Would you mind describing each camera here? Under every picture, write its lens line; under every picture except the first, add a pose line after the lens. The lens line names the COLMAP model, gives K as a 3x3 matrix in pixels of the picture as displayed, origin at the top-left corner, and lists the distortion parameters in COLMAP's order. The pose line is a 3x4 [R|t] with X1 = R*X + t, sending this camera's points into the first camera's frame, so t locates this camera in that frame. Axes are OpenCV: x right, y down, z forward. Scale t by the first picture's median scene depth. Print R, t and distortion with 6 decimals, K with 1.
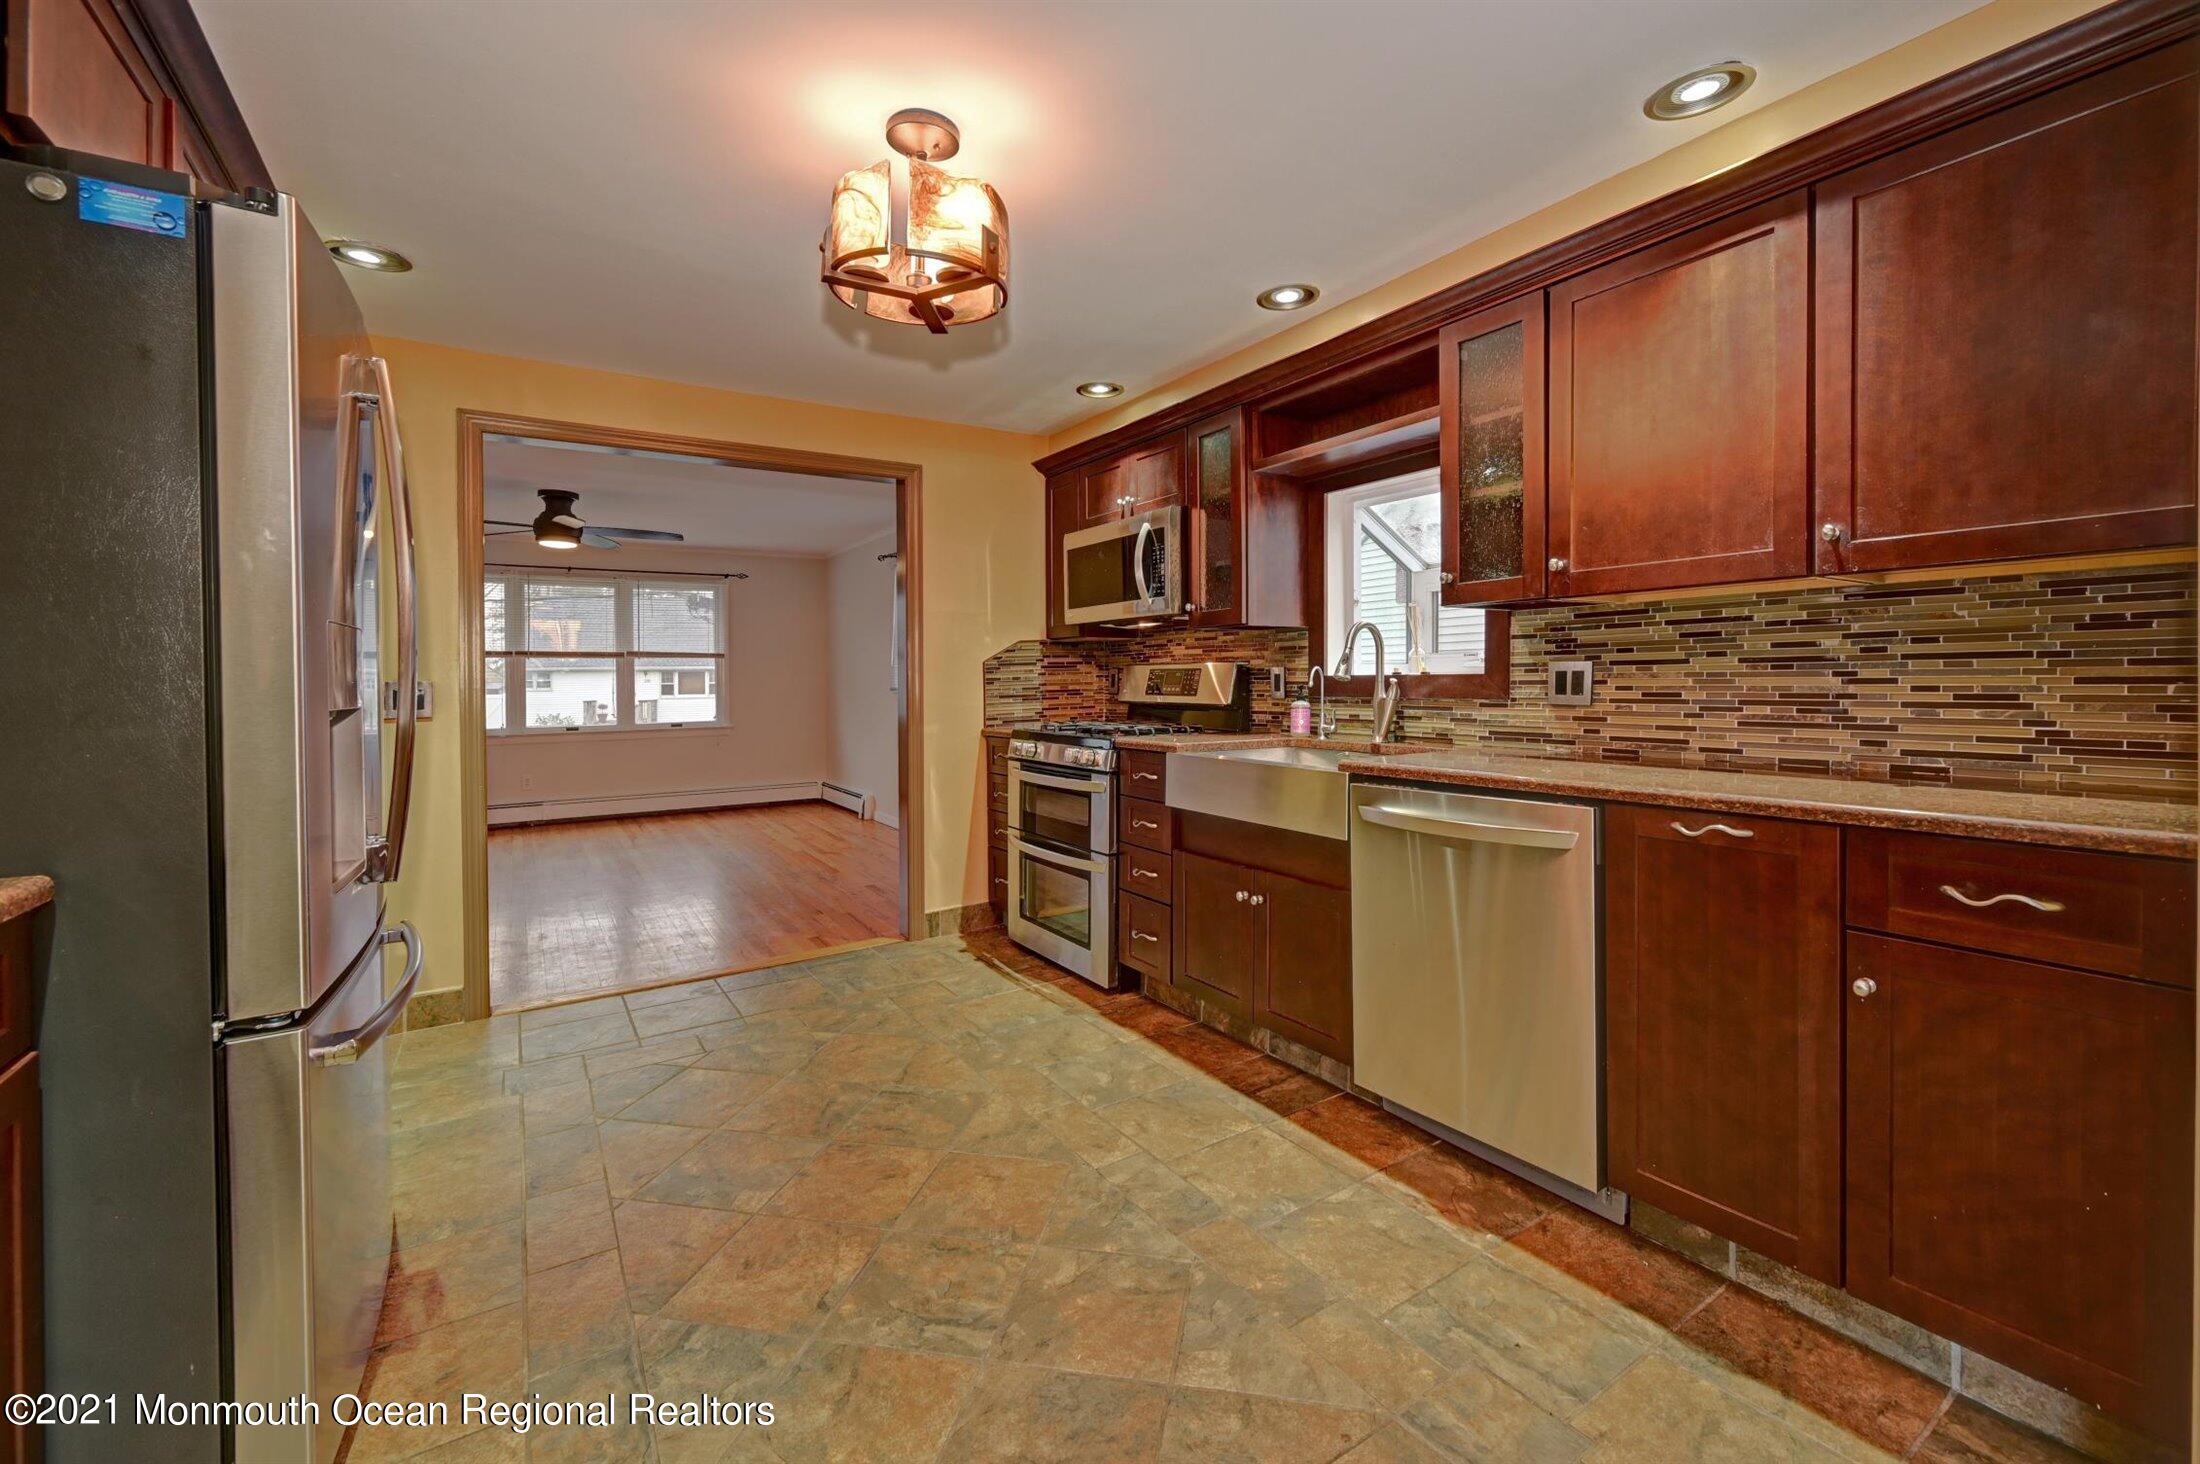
lens RADIAL K [[896.8, 0, 1163.6], [0, 896.8, 675.6], [0, 0, 1]] dist [-0.002156, -0.000203]
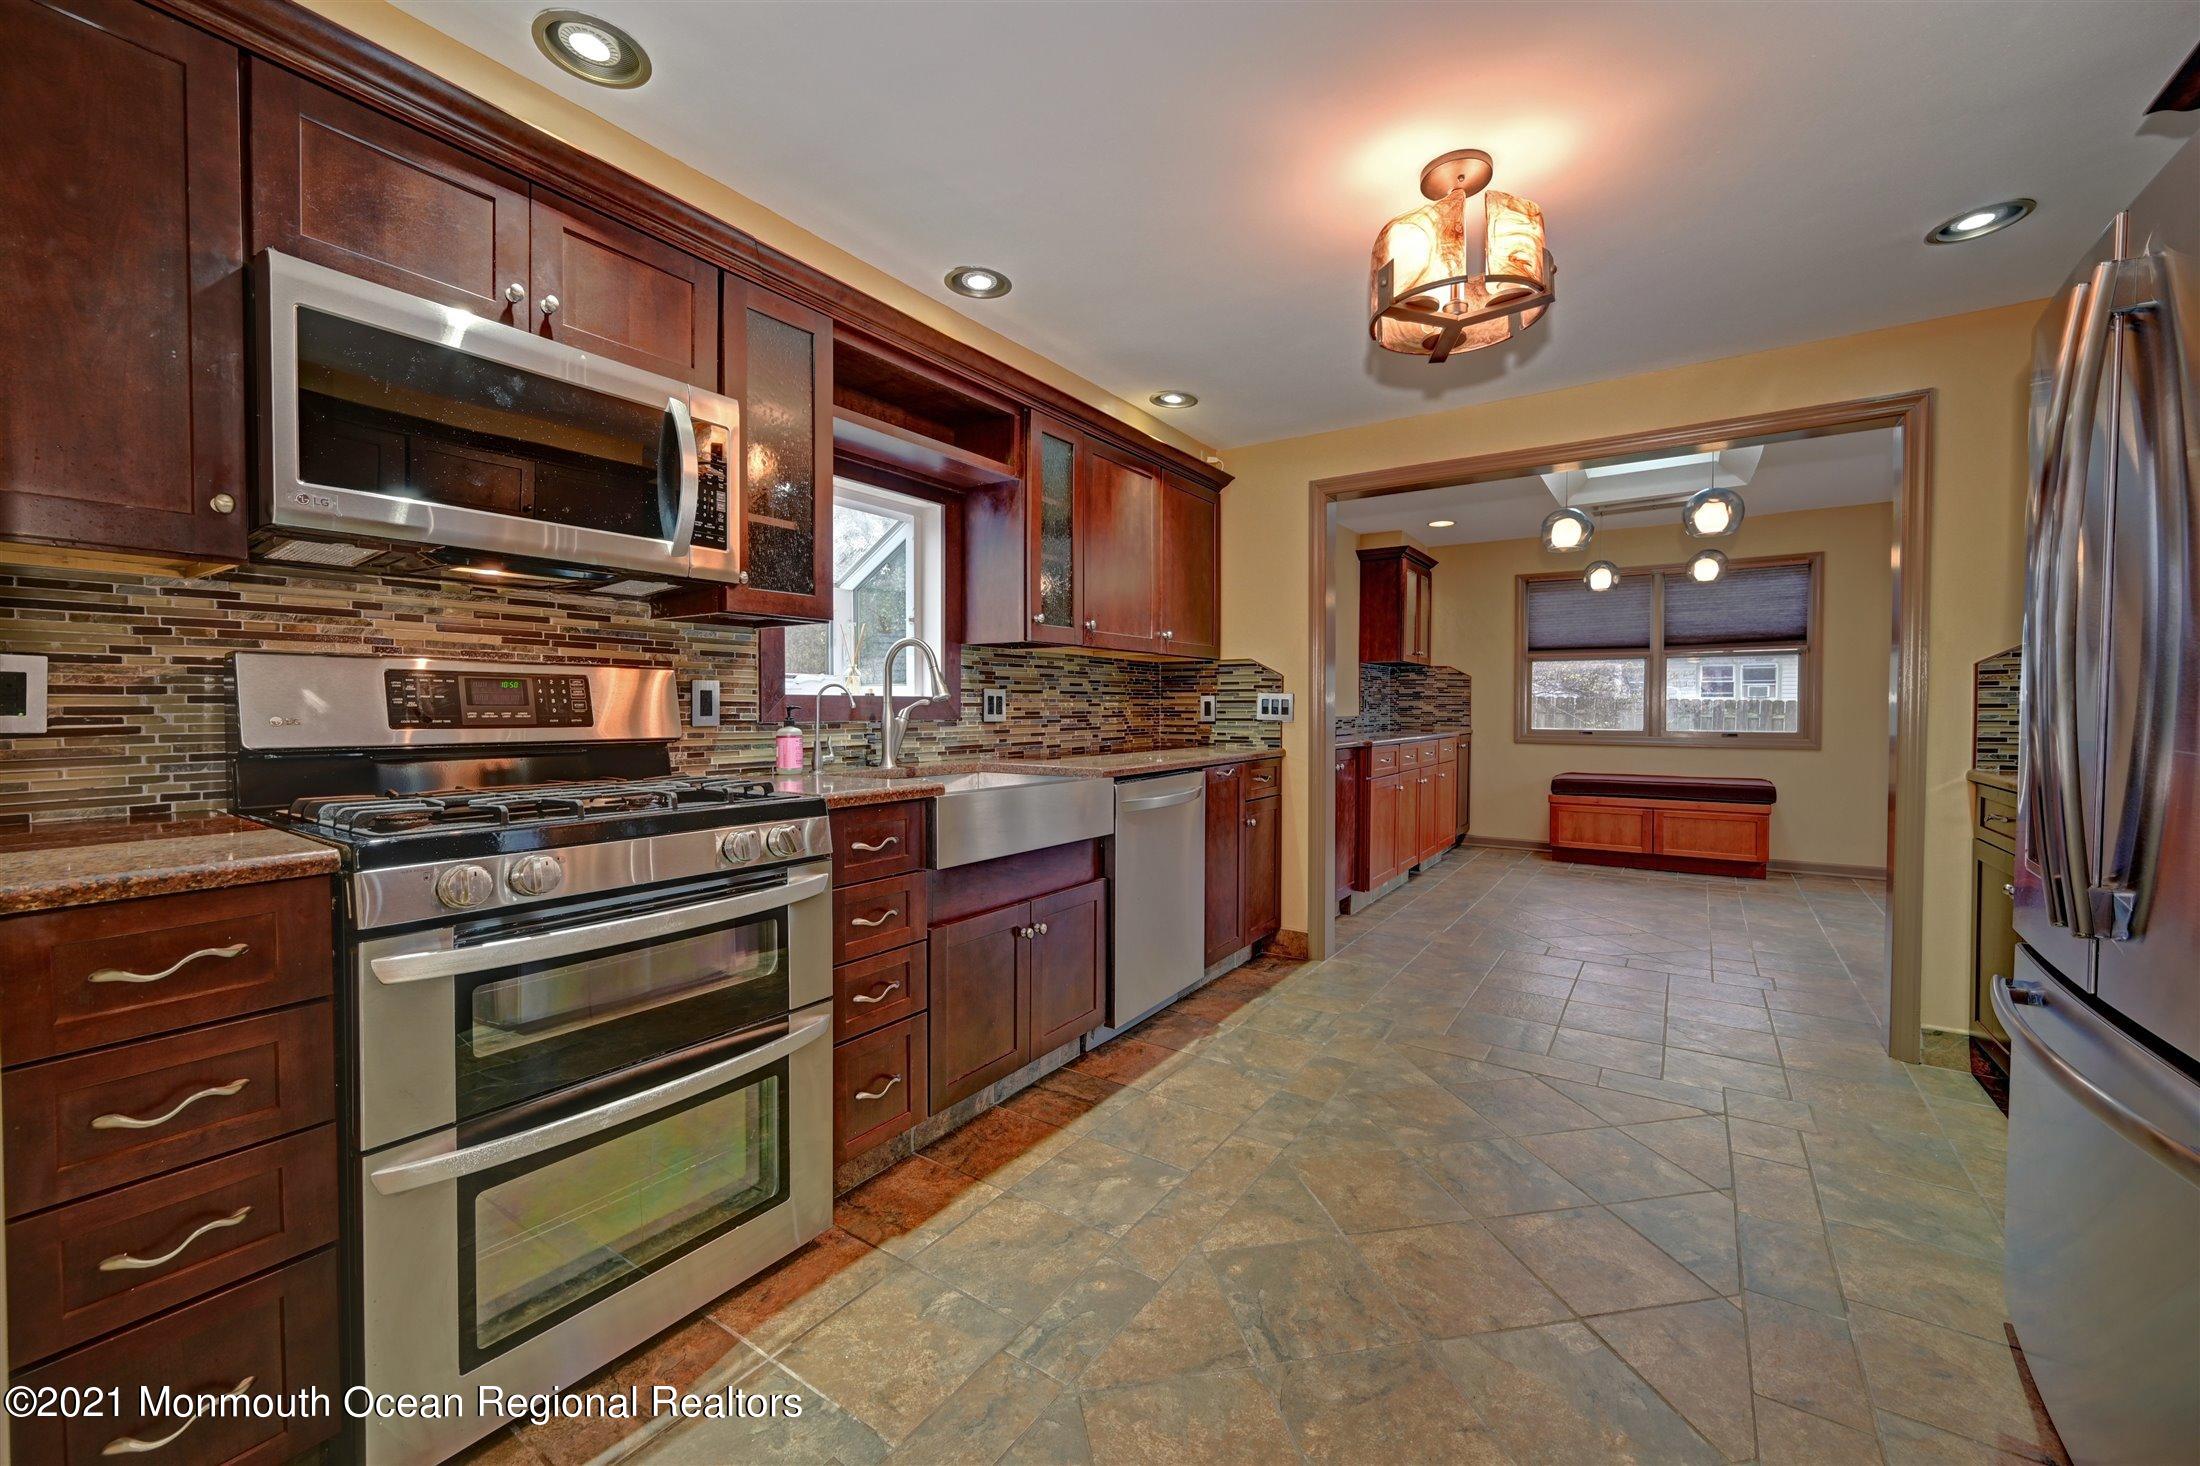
lens RADIAL K [[864.0, 0, 1092.4], [0, 864.0, 720.4], [0, 0, 1]] dist [-0.001753, 0.000252]
pose [[-0.331050, -0.007945, 0.943580, -0.843324], [-0.002749, 0.999968, 0.007455, 0.021761], [-0.943609, -0.000126, -0.331061, 1.344731]]
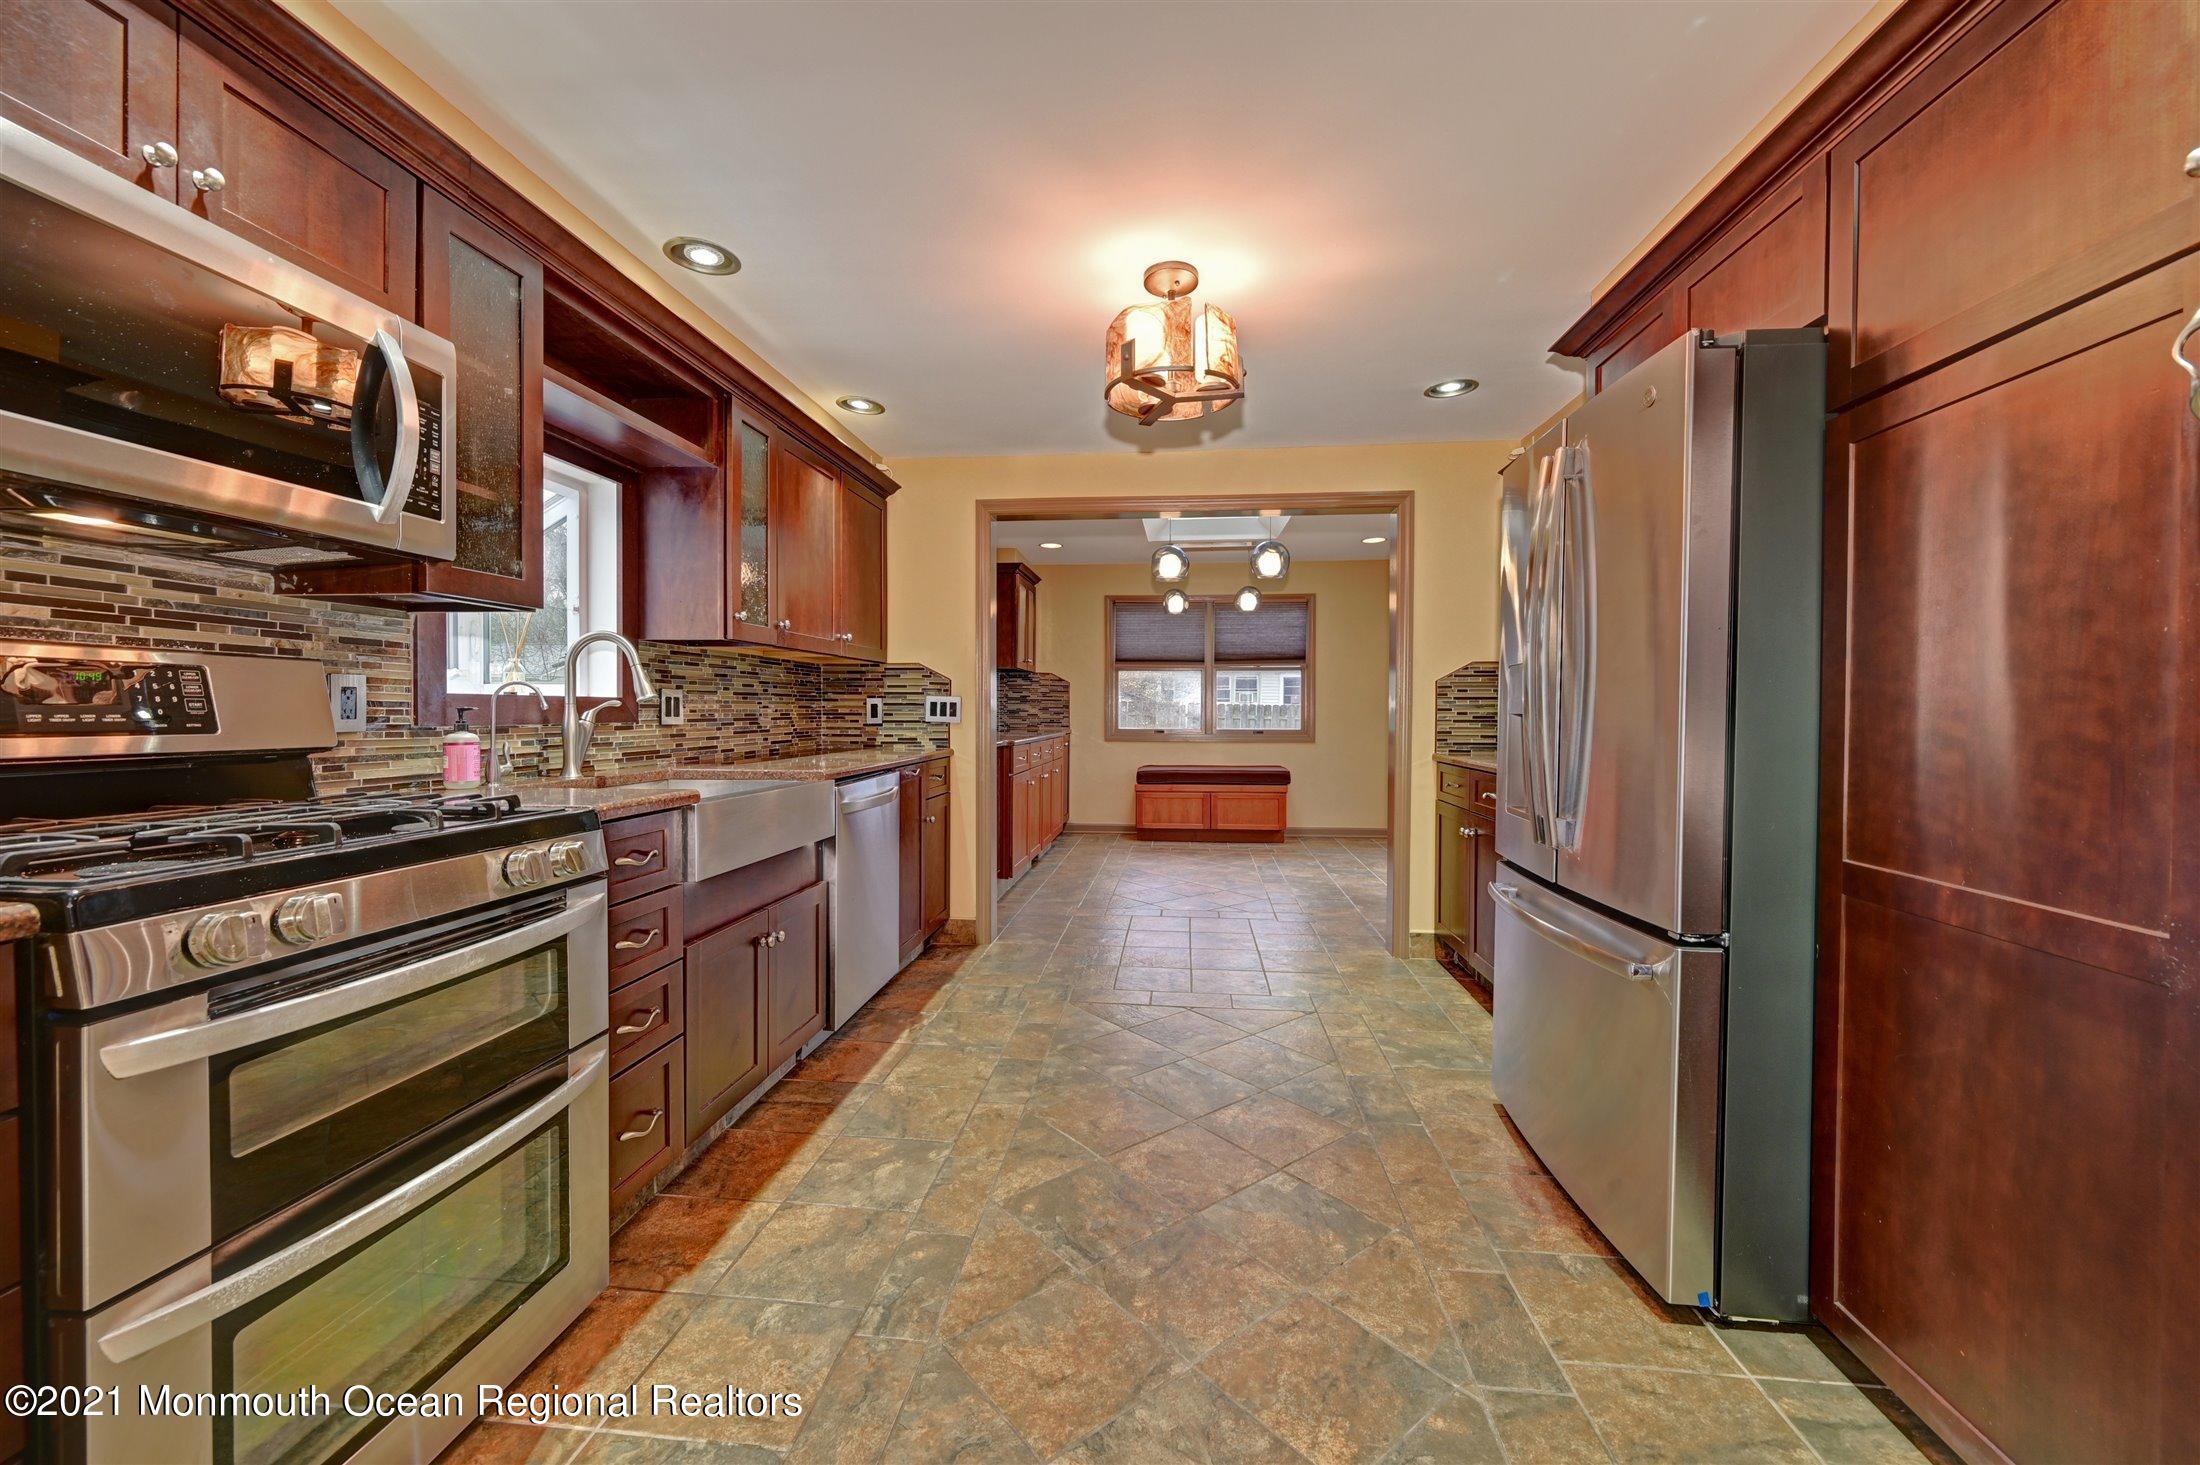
lens RADIAL K [[864.0, 0, 1092.4], [0, 864.0, 719.9], [0, 0, 1]] dist [-0.001753, 0.000252]
pose [[-0.737359, -0.002695, 0.675496, -0.800246], [-0.000745, 0.999995, 0.003176, 0.022929], [-0.675500, 0.001839, -0.737357, 1.546396]]
